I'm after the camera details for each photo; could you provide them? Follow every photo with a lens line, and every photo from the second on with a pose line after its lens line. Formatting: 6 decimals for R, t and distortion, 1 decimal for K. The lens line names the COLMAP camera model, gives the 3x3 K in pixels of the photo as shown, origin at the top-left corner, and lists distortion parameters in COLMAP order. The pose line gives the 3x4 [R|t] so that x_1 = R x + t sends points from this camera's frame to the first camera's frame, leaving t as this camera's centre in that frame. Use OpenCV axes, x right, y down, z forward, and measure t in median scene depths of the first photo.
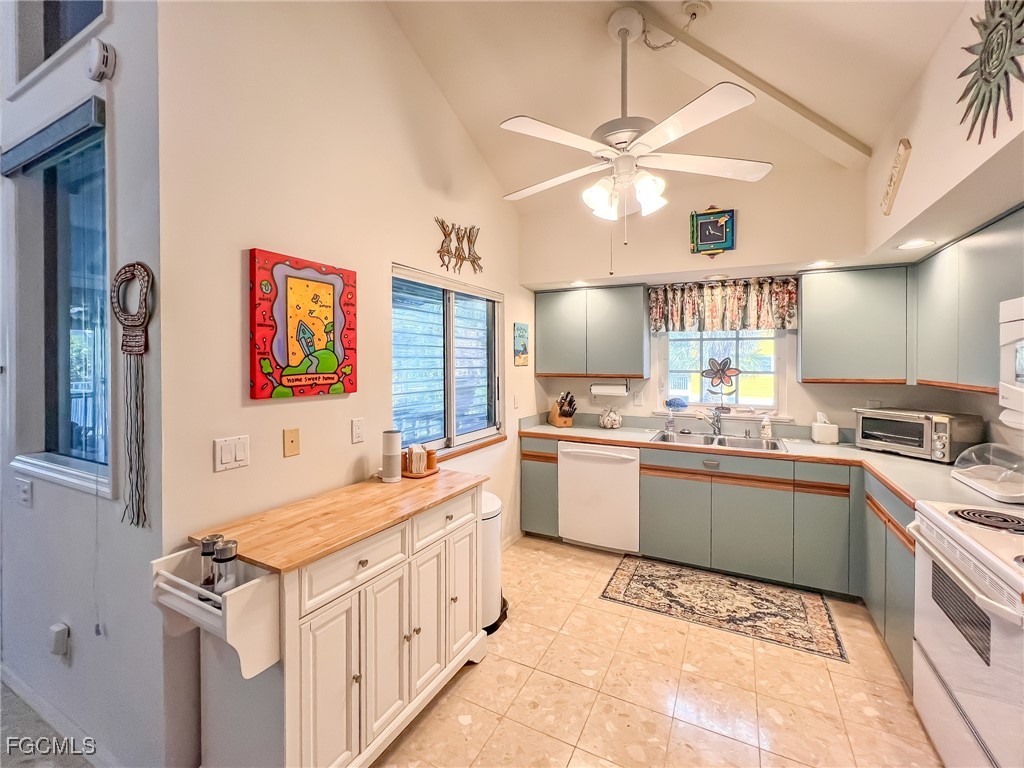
lens RADIAL K [[413.4, 0, 500.5], [0, 413.4, 363.1], [0, 0, 1]] dist [-0.006215, 0.000652]
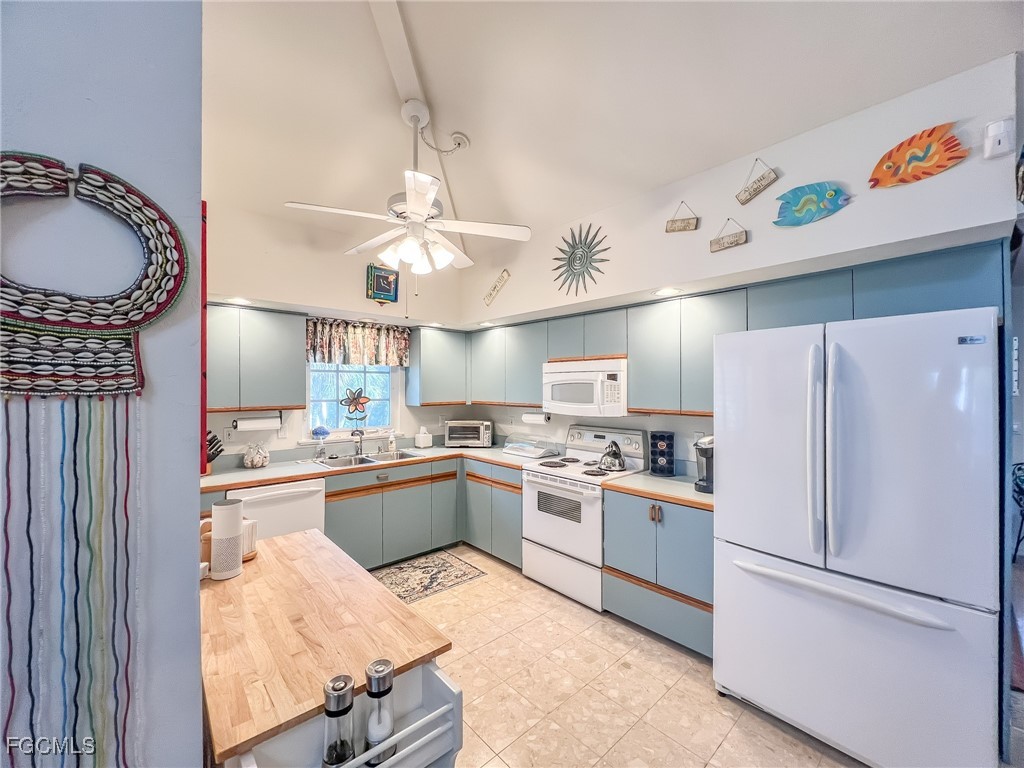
lens RADIAL K [[428.7, 0, 502.6], [0, 428.7, 385.9], [0, 0, 1]] dist [0.003983, -0.001773]
pose [[0.351034, 0.004313, 0.936353, -0.556945], [0.005183, 0.999965, -0.006549, -0.011271], [-0.936348, 0.007152, 0.351000, 0.243850]]
